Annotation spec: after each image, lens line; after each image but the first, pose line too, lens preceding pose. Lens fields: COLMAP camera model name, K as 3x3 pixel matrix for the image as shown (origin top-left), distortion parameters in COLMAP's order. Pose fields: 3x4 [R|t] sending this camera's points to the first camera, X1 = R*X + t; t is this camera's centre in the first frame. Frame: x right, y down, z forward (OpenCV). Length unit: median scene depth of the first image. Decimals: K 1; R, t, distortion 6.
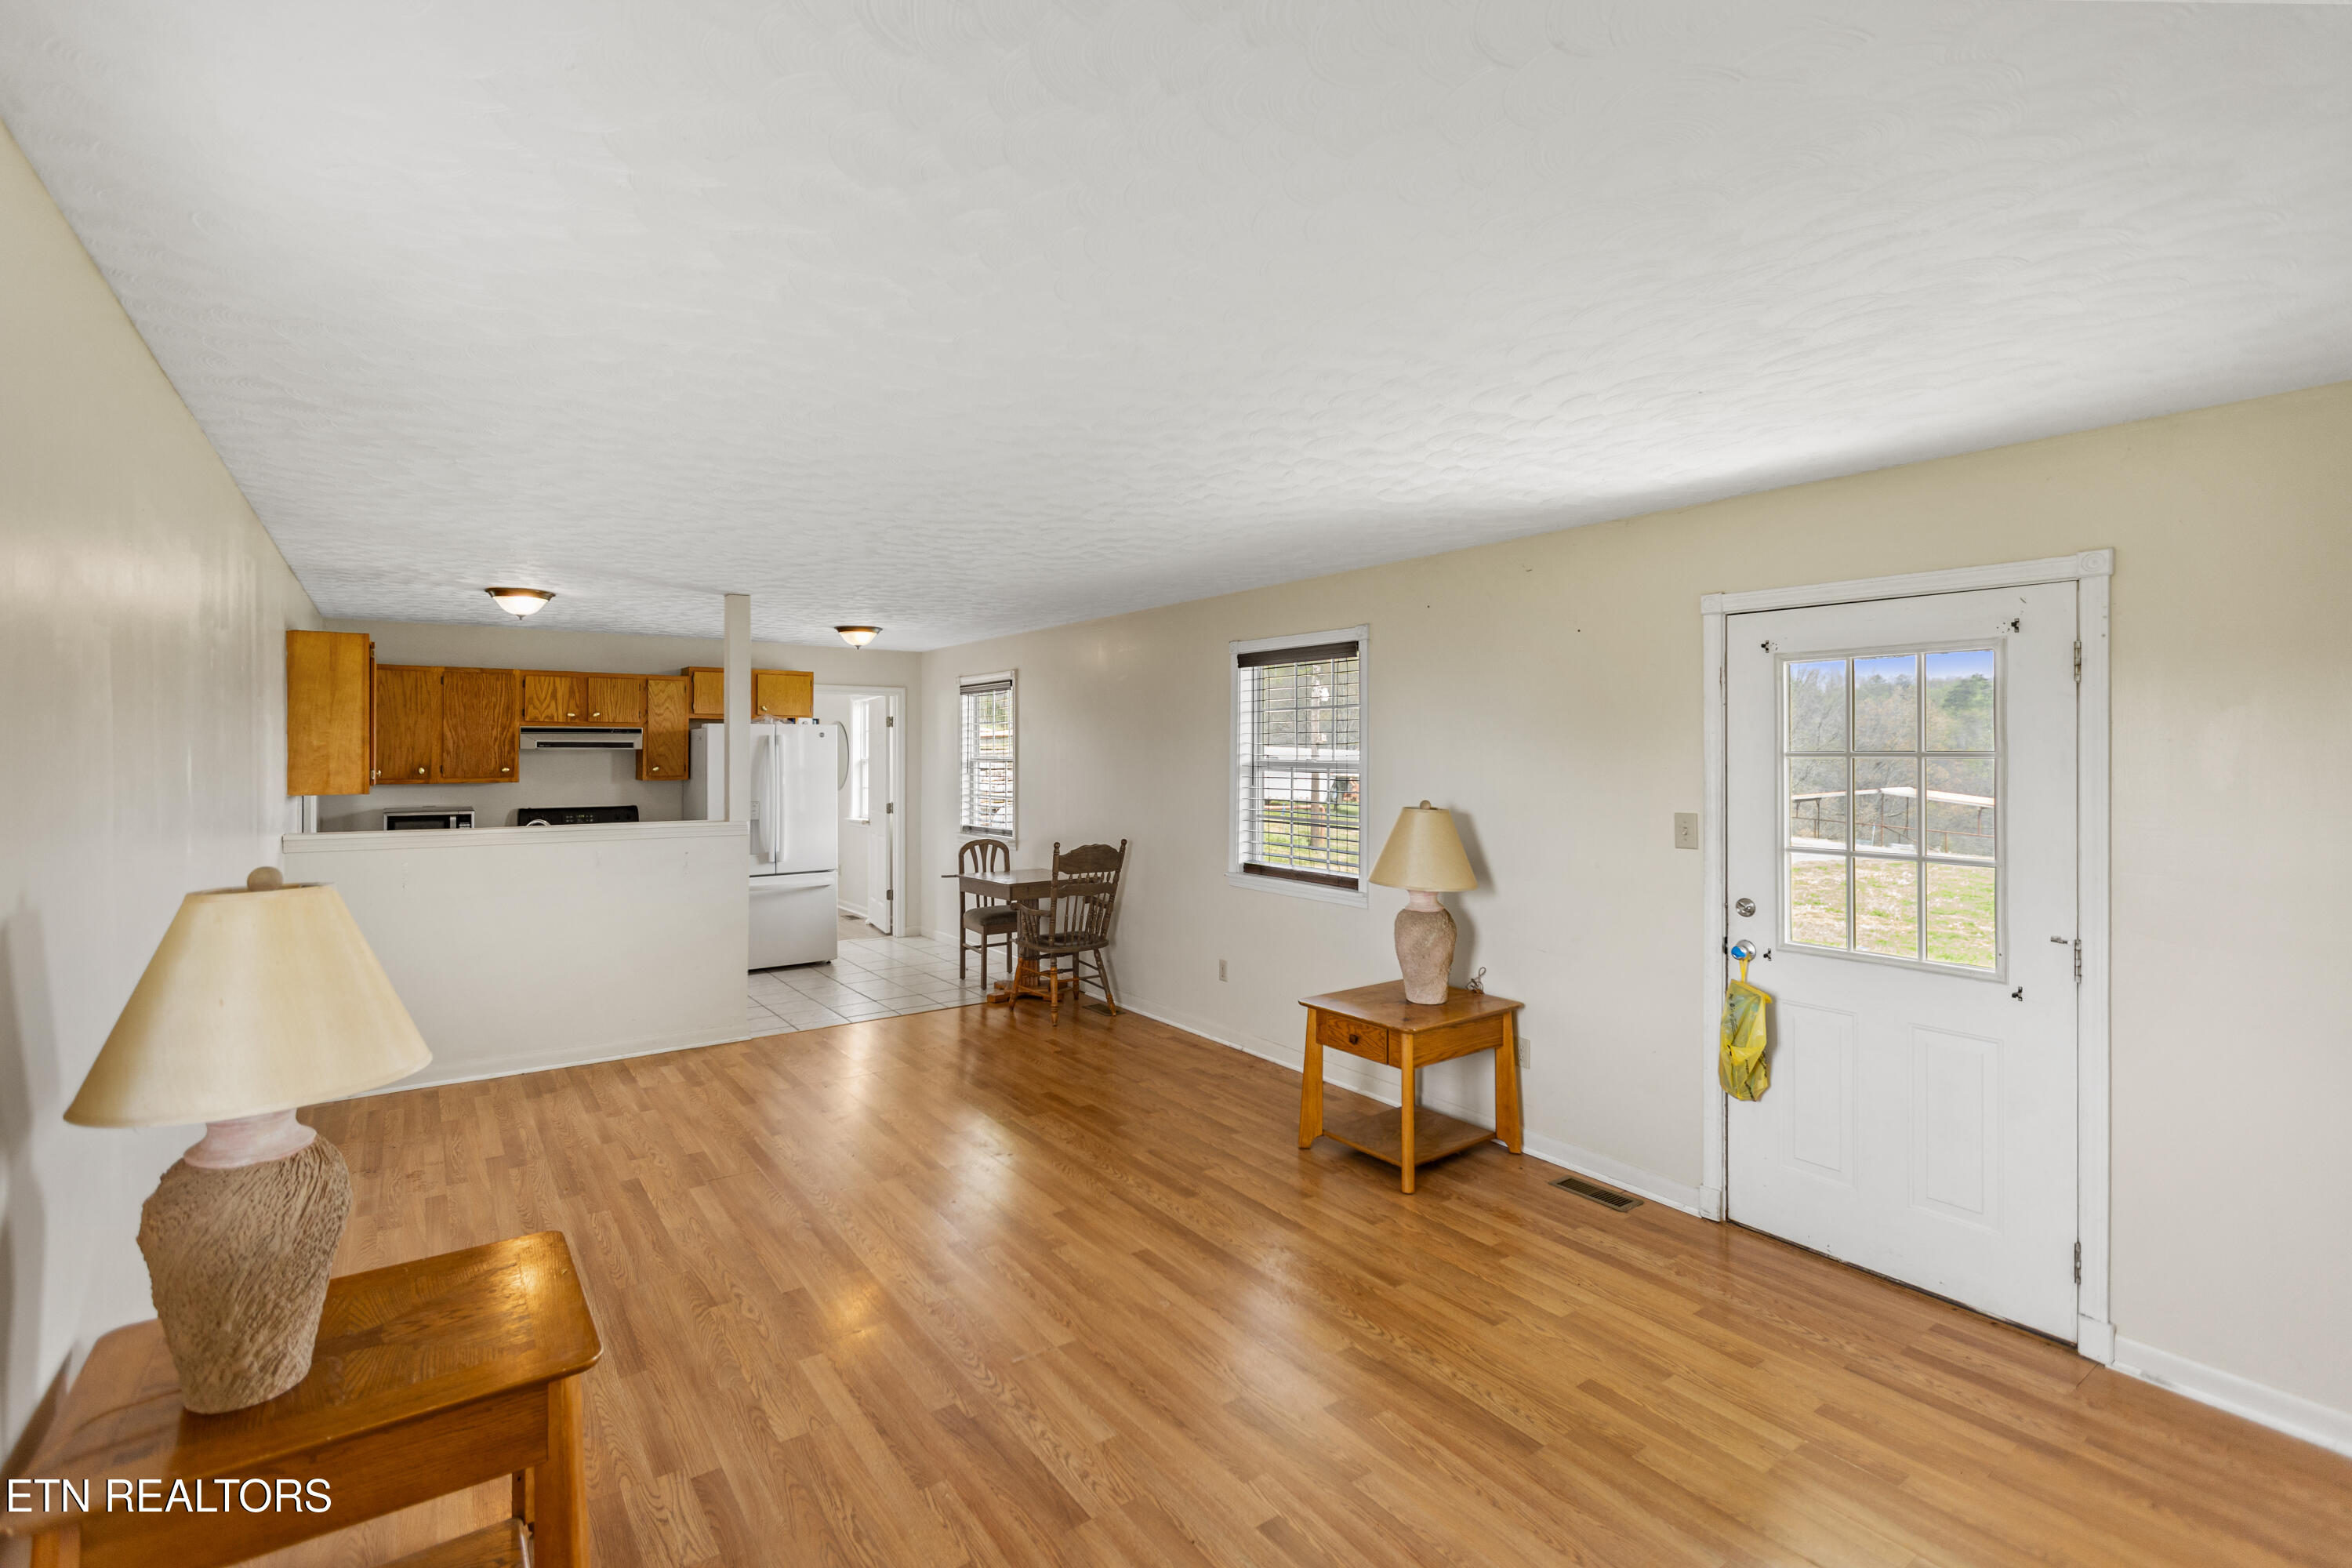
lens RADIAL K [[1058.7, 0, 1167.6], [0, 1058.7, 762.0], [0, 0, 1]] dist [-0.001592, -0.000174]
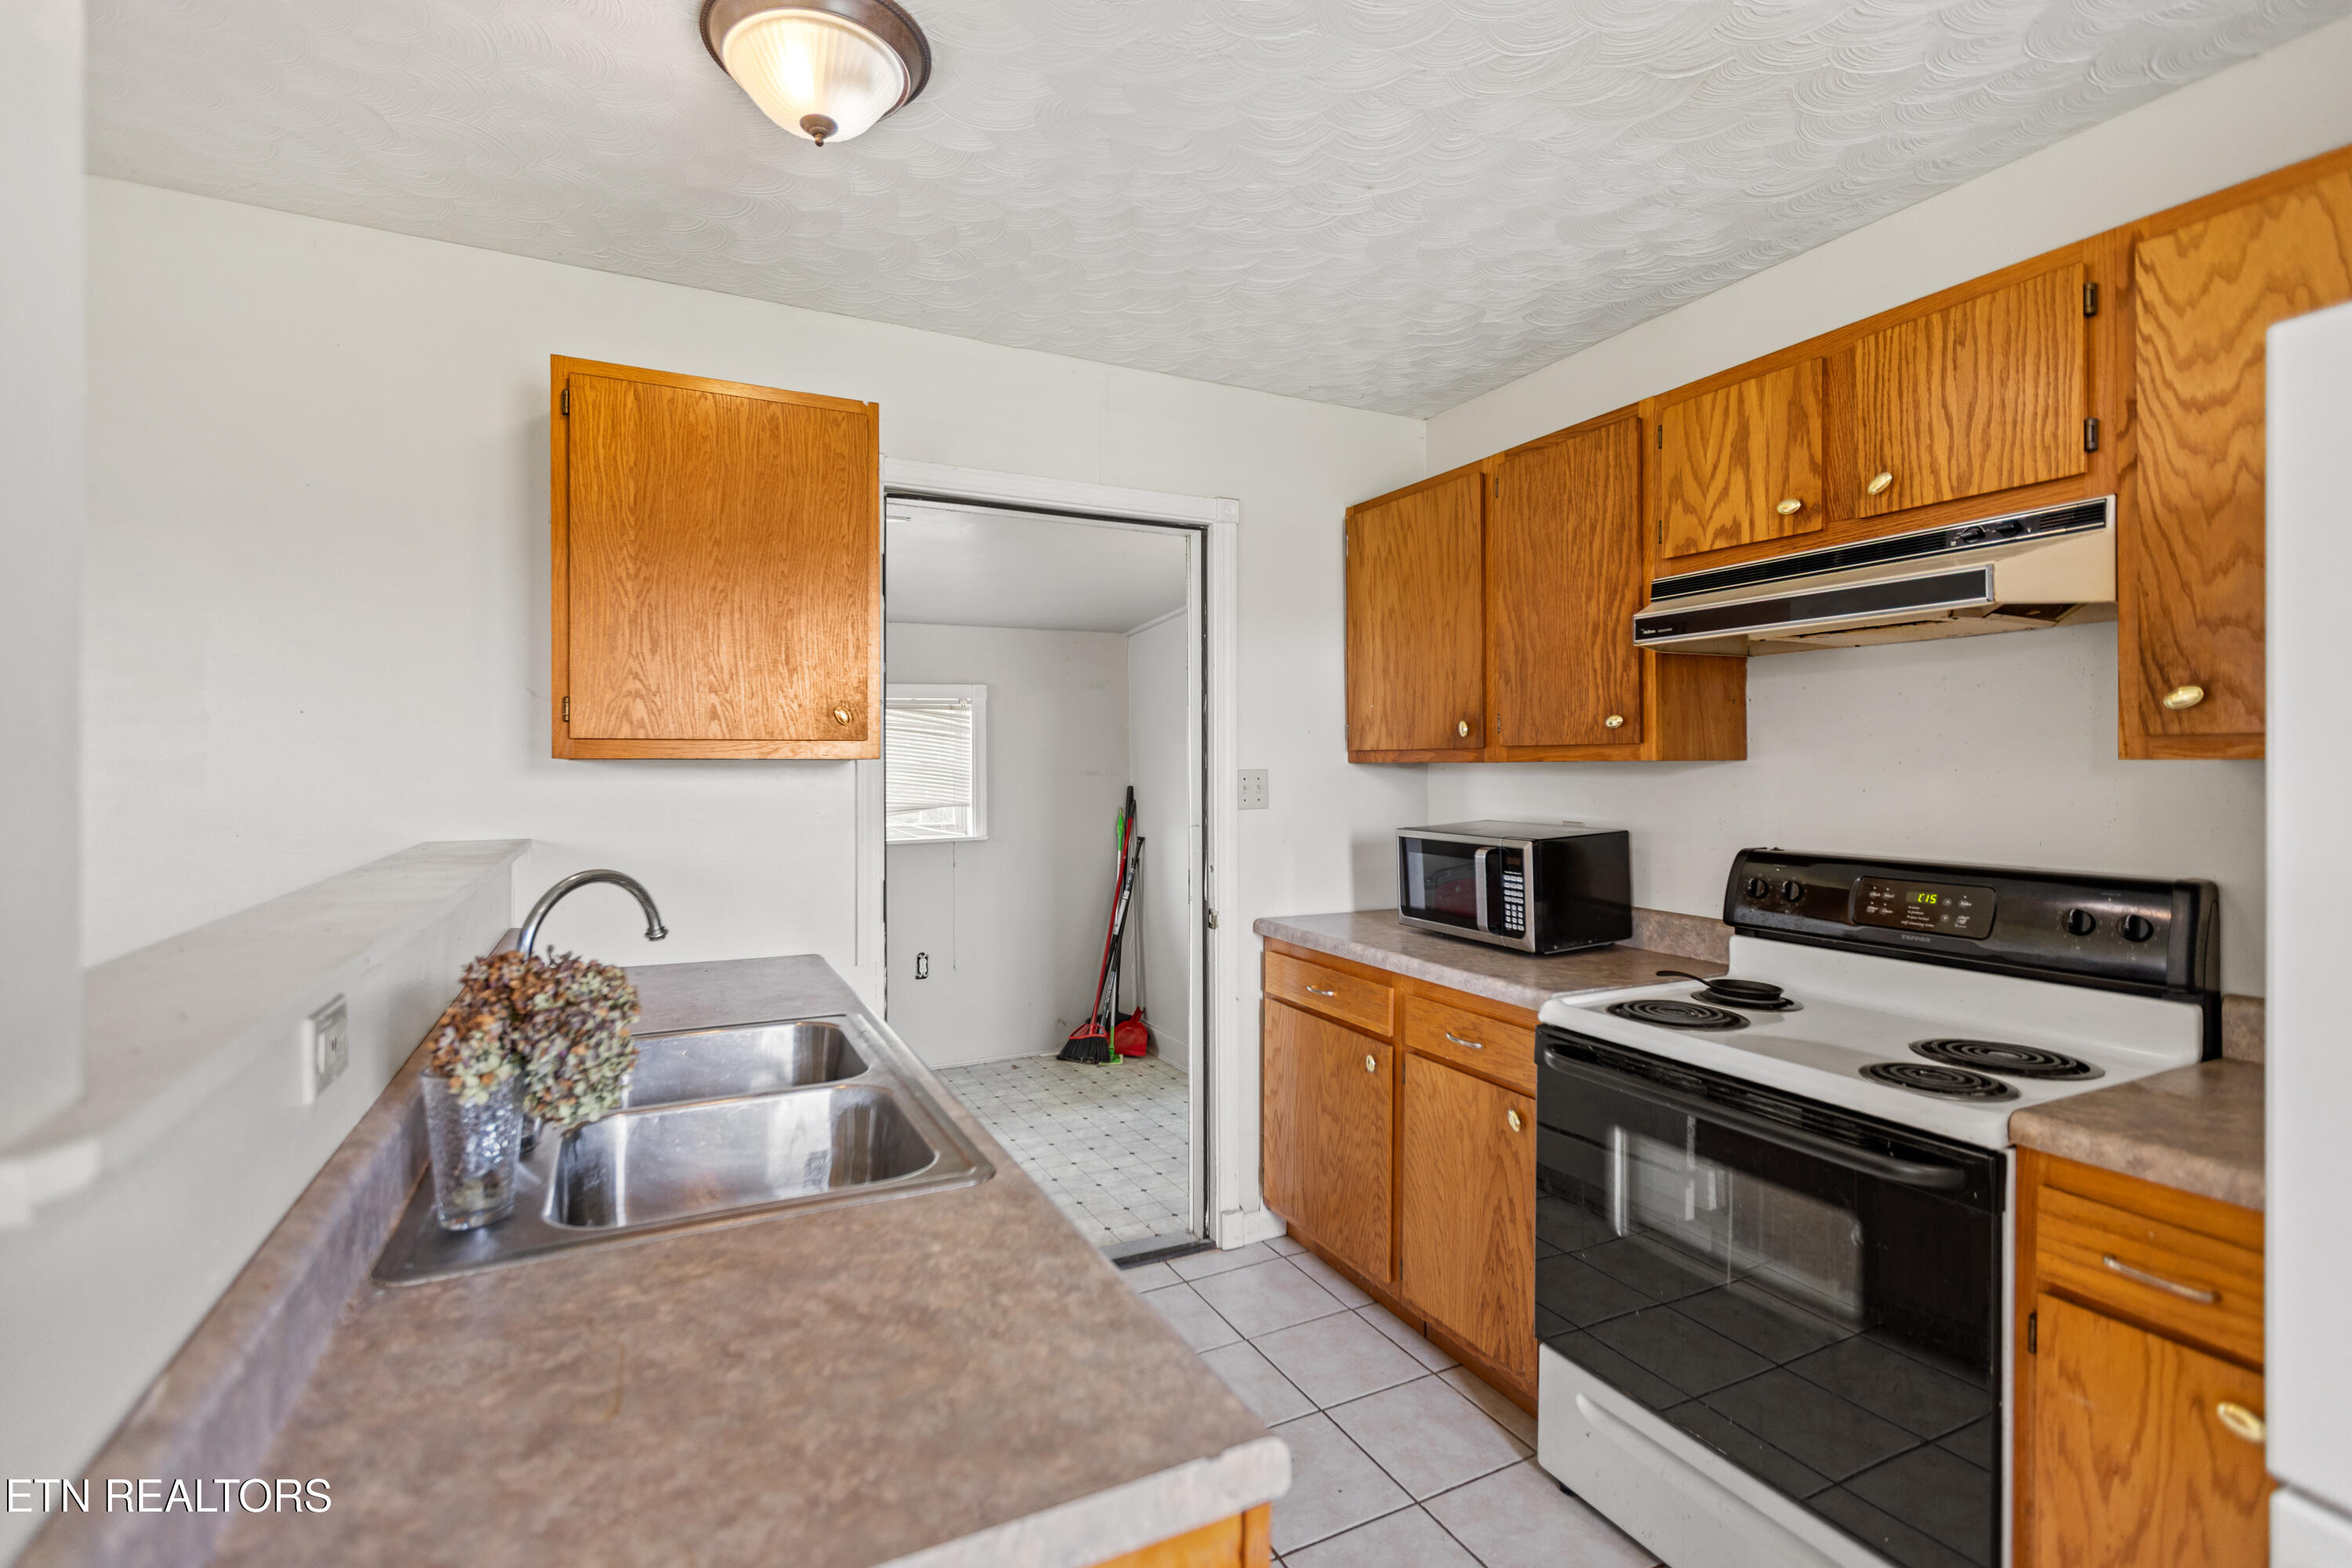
lens RADIAL K [[1058.7, 0, 1172.3], [0, 1058.7, 775.8], [0, 0, 1]] dist [-0.001592, -0.000174]
pose [[-0.159267, 0.008183, -0.987202, -0.275893], [-0.001701, 0.999962, 0.008563, 0.020497], [0.987234, 0.003044, -0.159247, 0.883418]]
